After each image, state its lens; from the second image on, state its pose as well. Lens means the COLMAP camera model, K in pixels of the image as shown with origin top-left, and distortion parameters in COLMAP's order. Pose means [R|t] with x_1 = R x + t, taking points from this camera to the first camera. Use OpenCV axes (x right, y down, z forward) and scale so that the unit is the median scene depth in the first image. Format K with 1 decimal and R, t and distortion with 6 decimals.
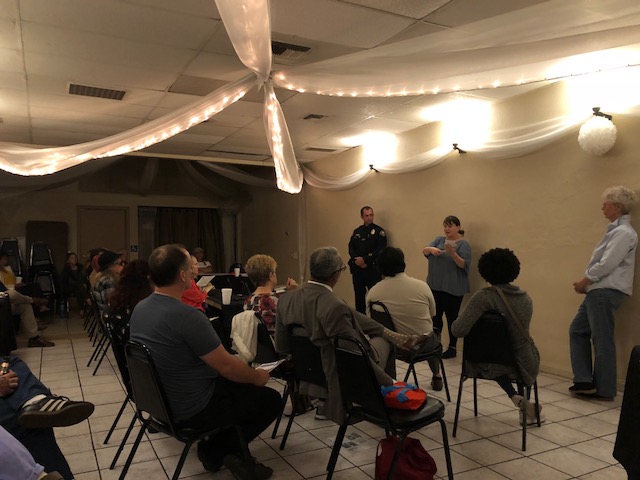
lens RADIAL K [[517.1, 0, 319.1], [0, 517.1, 237.1], [0, 0, 1]] dist [0.003385, -0.002223]
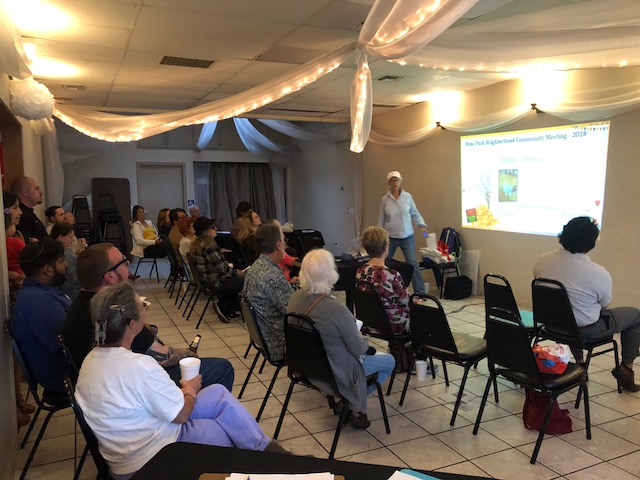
lens RADIAL K [[517.1, 0, 317.5], [0, 517.1, 236.3], [0, 0, 1]] dist [0.003385, -0.002223]
pose [[0.998514, -0.004173, -0.054331, -0.115939], [0.009894, 0.994375, 0.105452, -0.042734], [0.053585, -0.105833, 0.992939, -0.041032]]
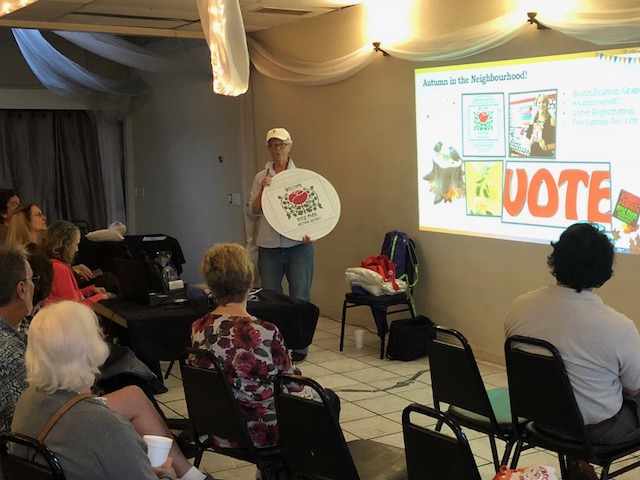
lens RADIAL K [[892.3, 0, 334.9], [0, 892.3, 246.3], [0, 0, 1]] dist [0.032525, 0.000000]
pose [[0.996373, -0.019805, 0.082758, -0.041489], [0.009824, 0.992808, 0.119310, -0.055569], [-0.084525, -0.118065, 0.989402, 0.032303]]
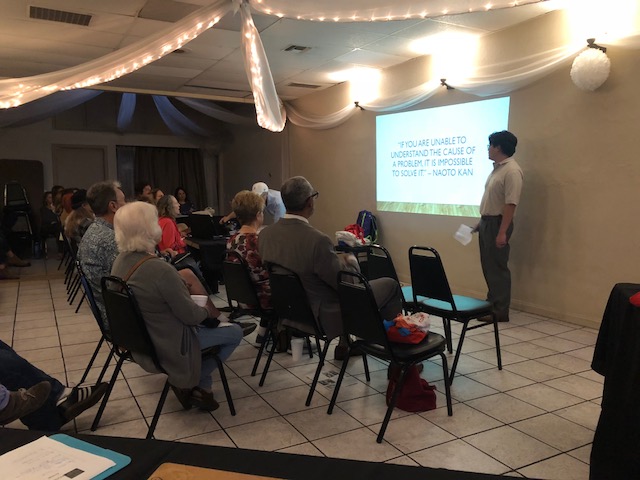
lens RADIAL K [[517.1, 0, 319.6], [0, 517.1, 237.0], [0, 0, 1]] dist [0.003385, -0.002223]
pose [[0.999616, 0.002557, 0.027591, 0.009536], [-0.005527, 0.994125, 0.108100, 0.009693], [-0.027152, -0.108211, 0.993757, 0.024377]]
